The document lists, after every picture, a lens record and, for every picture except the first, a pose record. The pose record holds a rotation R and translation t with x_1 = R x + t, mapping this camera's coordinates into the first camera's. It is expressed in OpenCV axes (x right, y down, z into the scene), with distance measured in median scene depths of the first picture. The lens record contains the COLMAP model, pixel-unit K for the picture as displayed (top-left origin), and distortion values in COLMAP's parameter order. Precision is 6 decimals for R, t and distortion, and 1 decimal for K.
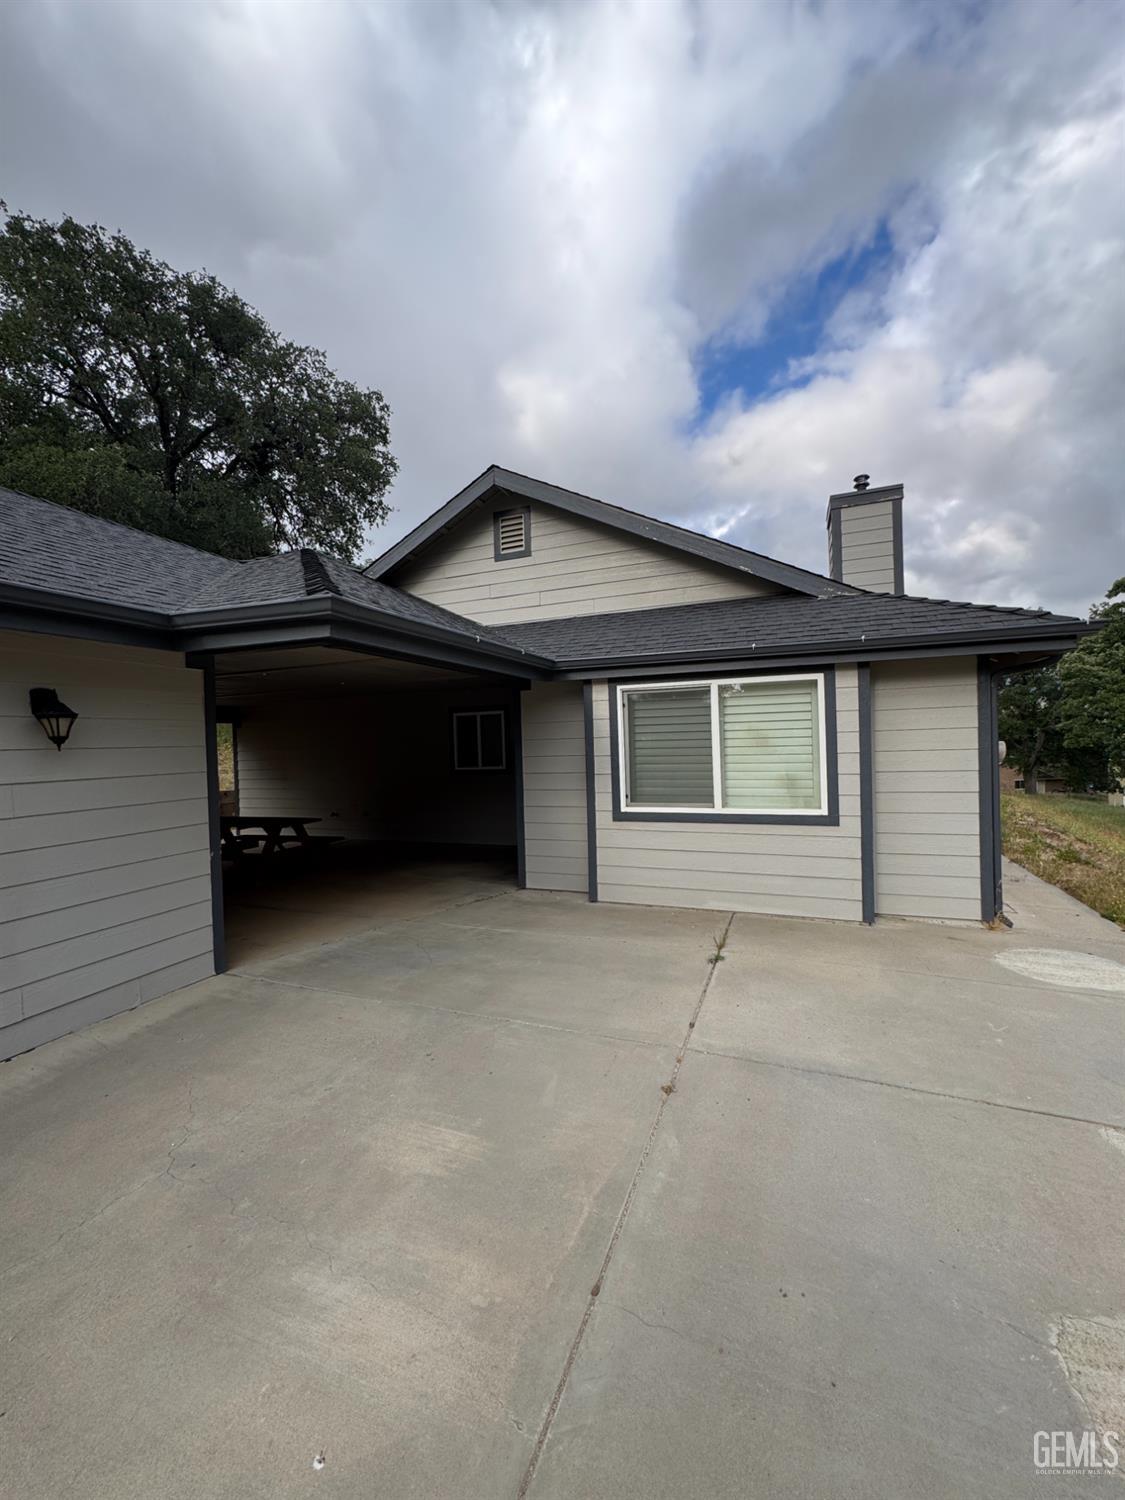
lens RADIAL K [[595.8, 0, 566.1], [0, 595.8, 749.5], [0, 0, 1]] dist [-0.003002, 0.000097]
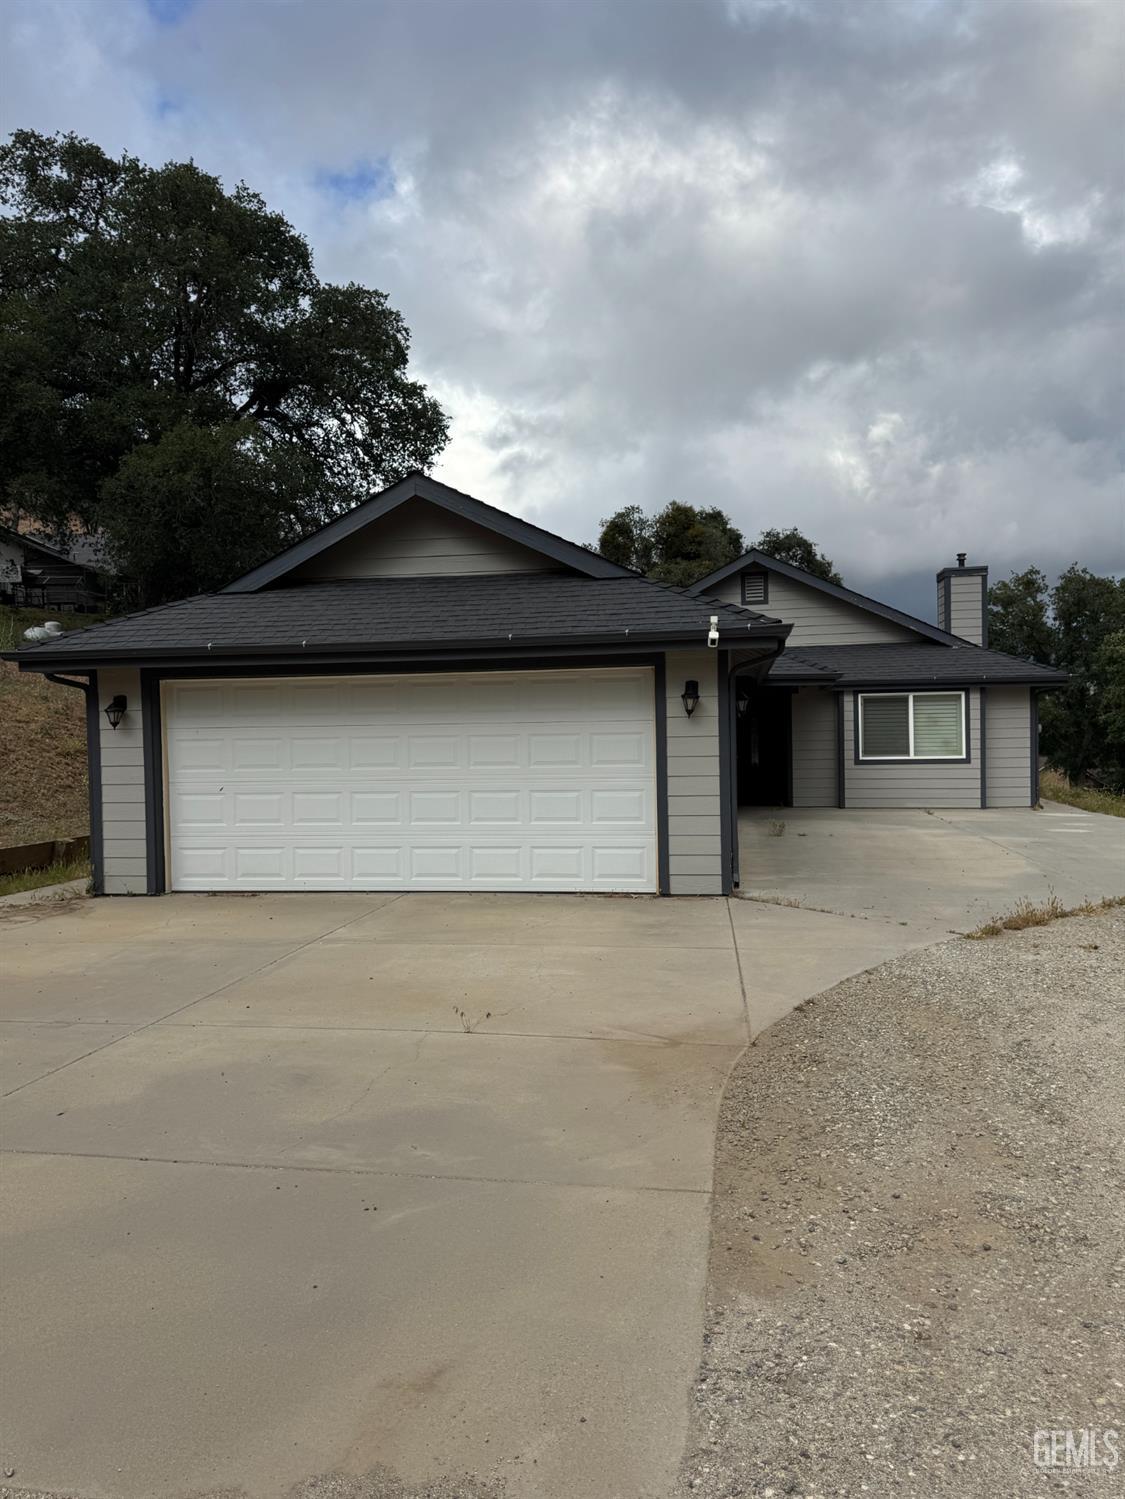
lens RADIAL K [[1046.0, 0, 561.2], [0, 1046.0, 749.7], [0, 0, 1]] dist [0.063938, -0.000680]
pose [[0.979299, 0.009931, 0.202177, -1.522933], [-0.010517, 0.999943, 0.001828, 0.076178], [-0.202148, -0.003917, 0.979347, -2.104497]]
